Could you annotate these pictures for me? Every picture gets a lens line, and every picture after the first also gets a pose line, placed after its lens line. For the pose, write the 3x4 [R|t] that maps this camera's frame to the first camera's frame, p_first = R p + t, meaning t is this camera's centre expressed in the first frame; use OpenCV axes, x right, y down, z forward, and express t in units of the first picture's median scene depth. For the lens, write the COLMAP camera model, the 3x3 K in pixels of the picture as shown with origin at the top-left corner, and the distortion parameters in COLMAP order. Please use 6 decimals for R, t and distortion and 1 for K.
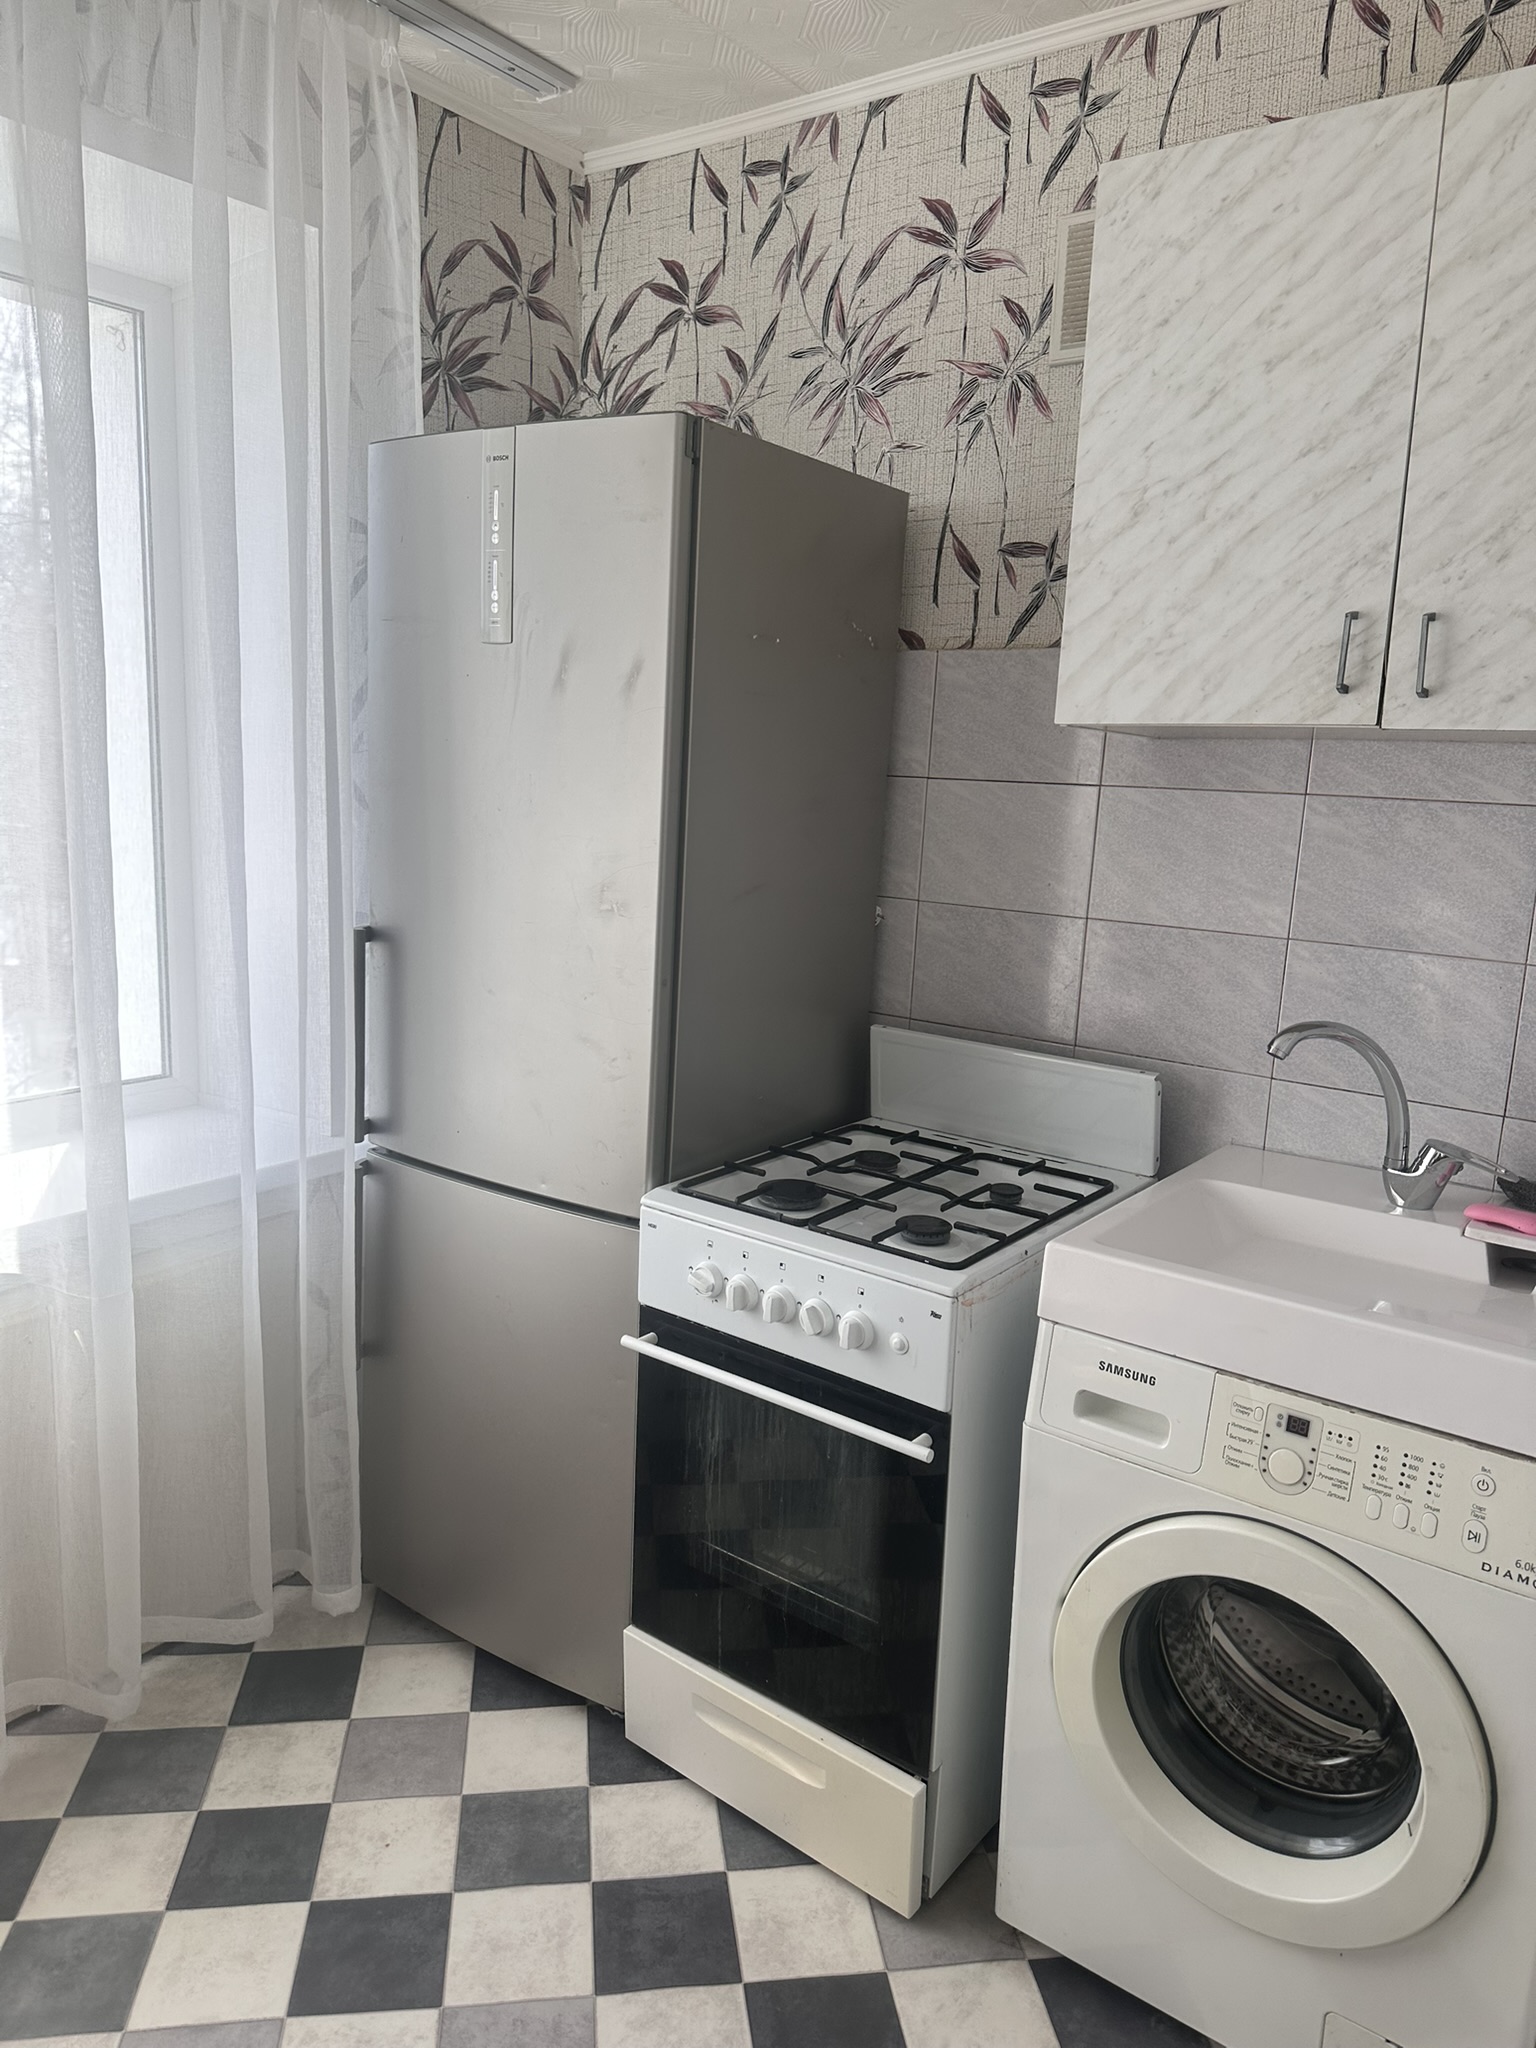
lens RADIAL K [[1464.7, 0, 756.9], [0, 1464.7, 1024.8], [0, 0, 1]] dist [0.046921, -0.046862]
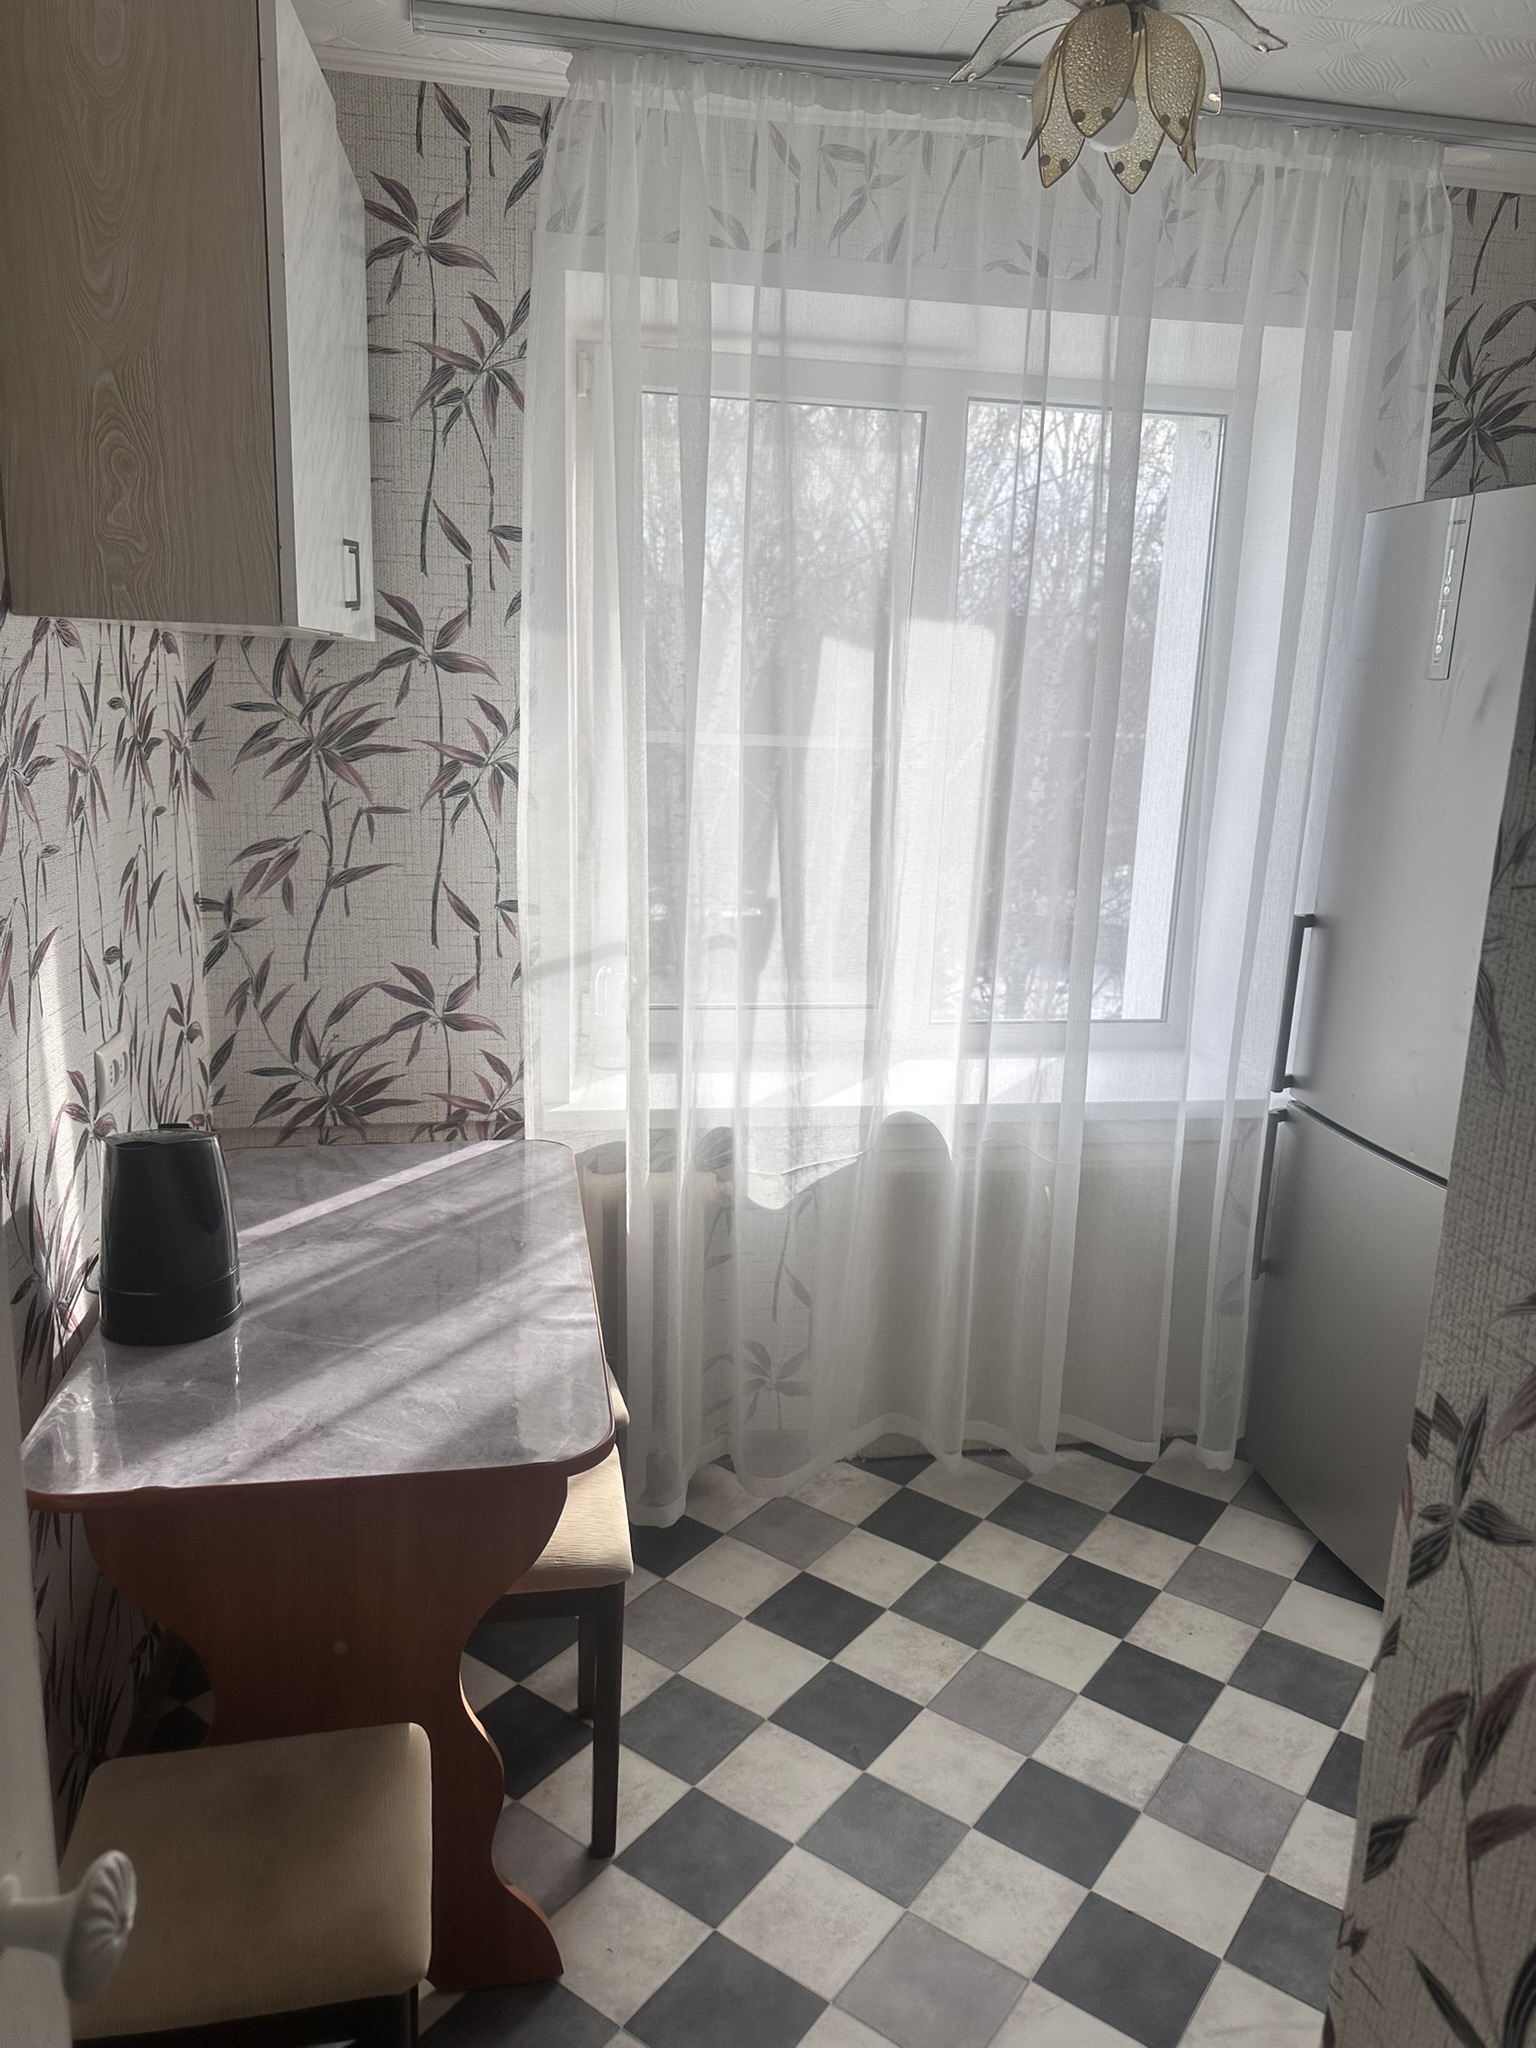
lens RADIAL K [[1464.7, 0, 771.1], [0, 1464.7, 1022.8], [0, 0, 1]] dist [0.046921, -0.046862]
pose [[0.722831, 0.133806, -0.677946, 0.254806], [-0.128984, 0.989957, 0.057864, 0.006988], [0.678880, 0.045618, 0.732831, -0.181299]]
